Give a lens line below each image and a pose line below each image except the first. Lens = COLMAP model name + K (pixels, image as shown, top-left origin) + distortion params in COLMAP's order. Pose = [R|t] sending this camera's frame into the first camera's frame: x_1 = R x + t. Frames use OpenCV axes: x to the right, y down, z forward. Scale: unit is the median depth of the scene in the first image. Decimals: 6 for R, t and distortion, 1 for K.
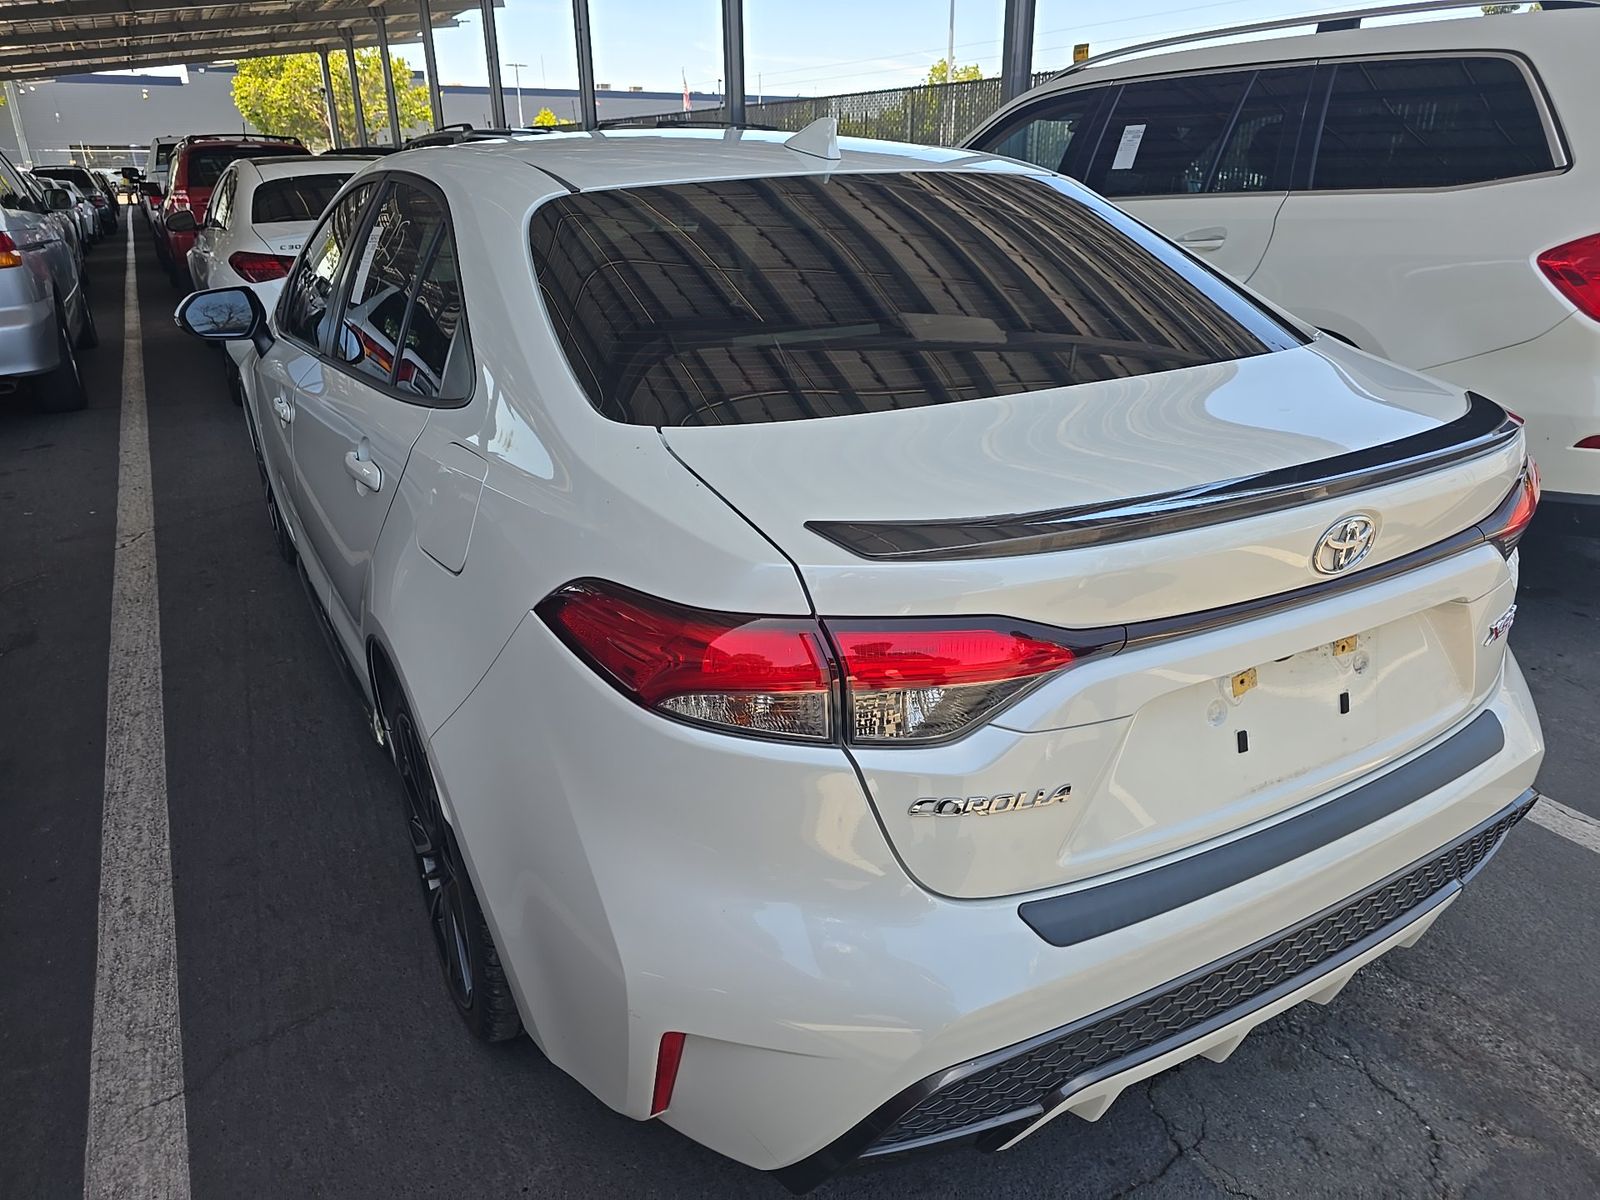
lens RADIAL K [[1051.5, 0, 790.4], [0, 1051.5, 606.5], [0, 0, 1]] dist [0.024060, -0.023214]
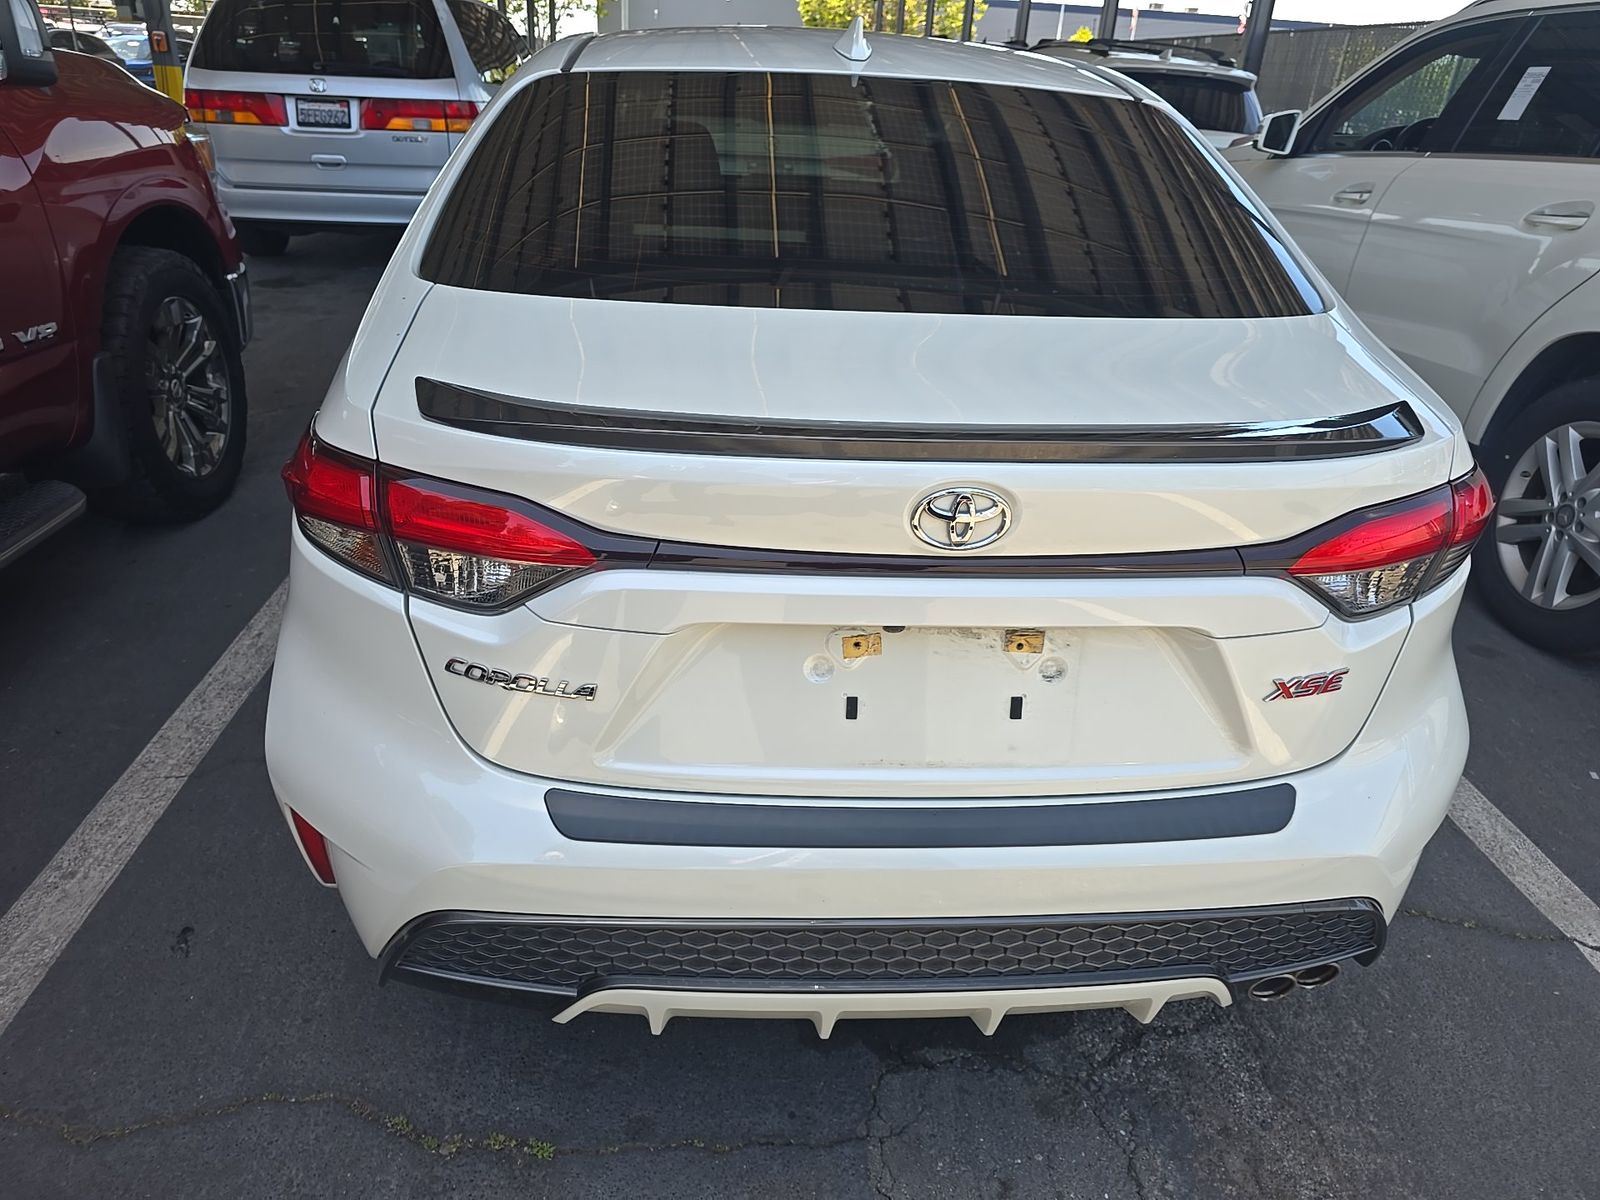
lens RADIAL K [[1051.5, 0, 804.6], [0, 1051.5, 602.6], [0, 0, 1]] dist [0.024060, -0.023214]
pose [[0.905148, 0.241233, -0.350021, 0.505396], [-0.220333, 0.970387, 0.099011, -0.032885], [0.363540, -0.012498, 0.931495, 0.091535]]
